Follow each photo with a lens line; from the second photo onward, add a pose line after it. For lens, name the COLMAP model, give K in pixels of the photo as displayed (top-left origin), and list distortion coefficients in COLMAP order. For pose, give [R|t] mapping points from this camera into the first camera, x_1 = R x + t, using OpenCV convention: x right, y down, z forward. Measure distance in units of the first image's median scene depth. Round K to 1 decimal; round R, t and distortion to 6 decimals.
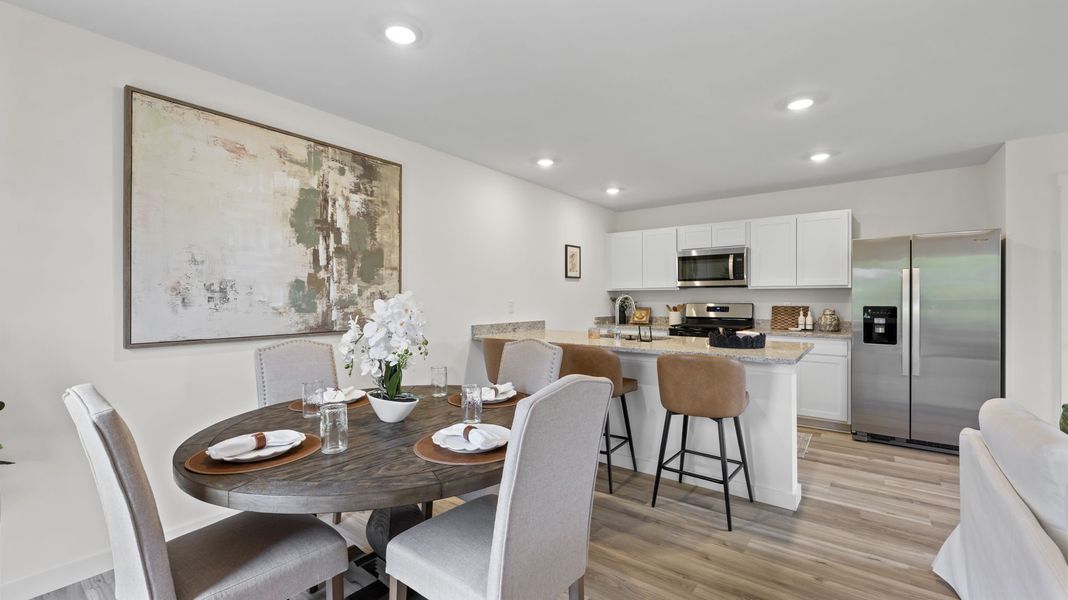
lens RADIAL K [[441.8, 0, 529.0], [0, 441.8, 298.6], [0, 0, 1]] dist [-0.001554, -0.000149]
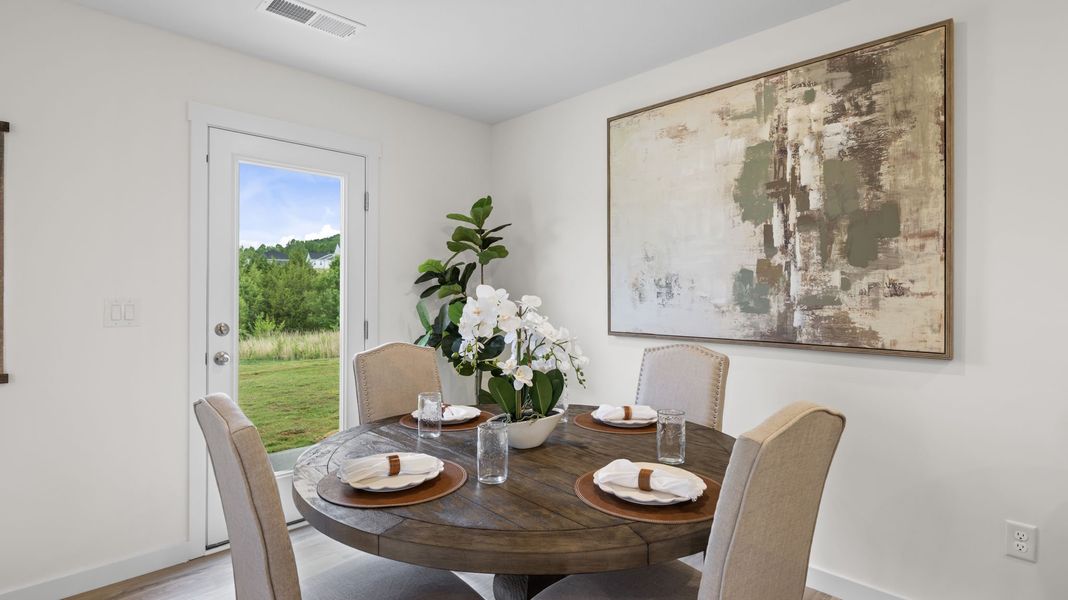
lens RADIAL K [[521.4, 0, 531.8], [0, 521.4, 293.7], [0, 0, 1]] dist [-0.002843, -0.000334]
pose [[-0.133906, -0.000440, -0.990994, 0.363048], [-0.001506, 0.999999, -0.000241, 0.000274], [0.990993, 0.001460, -0.133907, 0.661160]]
